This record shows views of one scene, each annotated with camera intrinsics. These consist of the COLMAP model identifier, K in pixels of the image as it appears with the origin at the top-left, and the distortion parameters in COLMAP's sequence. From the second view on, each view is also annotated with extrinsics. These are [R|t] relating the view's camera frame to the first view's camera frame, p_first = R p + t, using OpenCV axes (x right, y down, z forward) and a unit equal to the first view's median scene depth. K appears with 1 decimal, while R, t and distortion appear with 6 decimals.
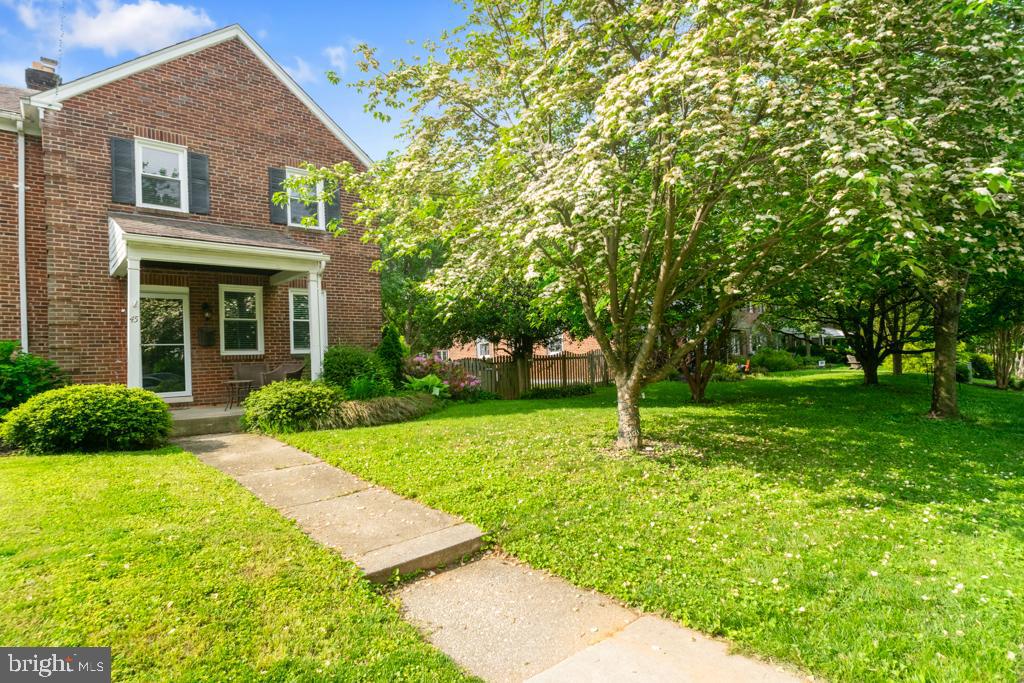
lens RADIAL K [[522.6, 0, 513.8], [0, 522.6, 345.5], [0, 0, 1]] dist [0.029834, -0.000058]
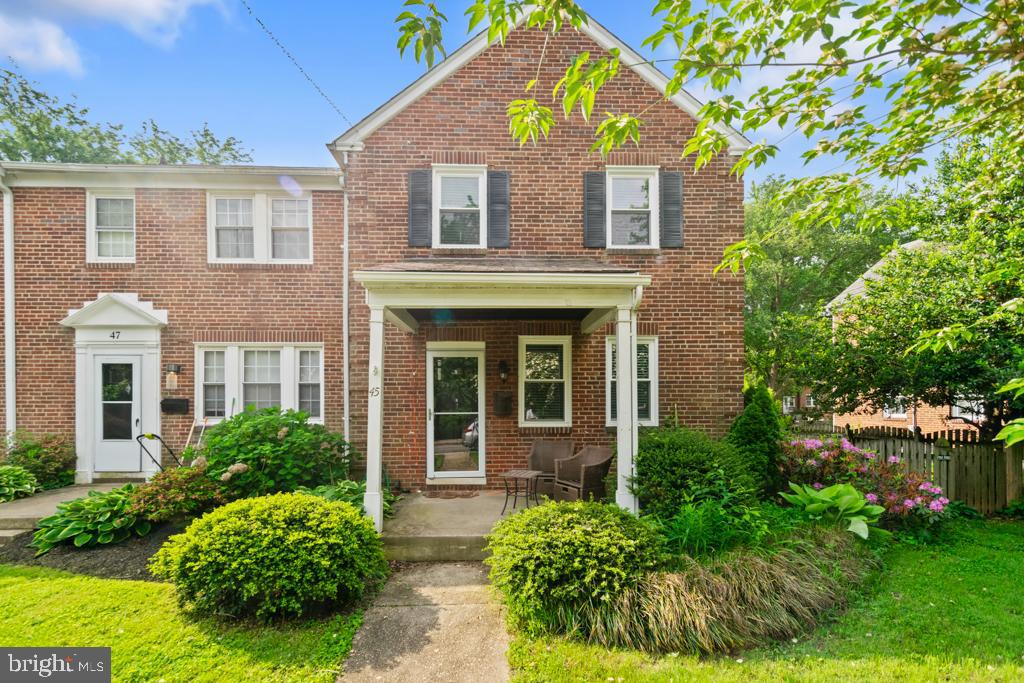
lens RADIAL K [[449.3, 0, 513.4], [0, 449.3, 390.5], [0, 0, 1]] dist [0.000421, -0.000029]
pose [[0.755215, 0.027584, -0.654897, -0.134163], [-0.015996, 0.999592, 0.023656, -0.052882], [0.655282, -0.007390, 0.755348, 0.512819]]
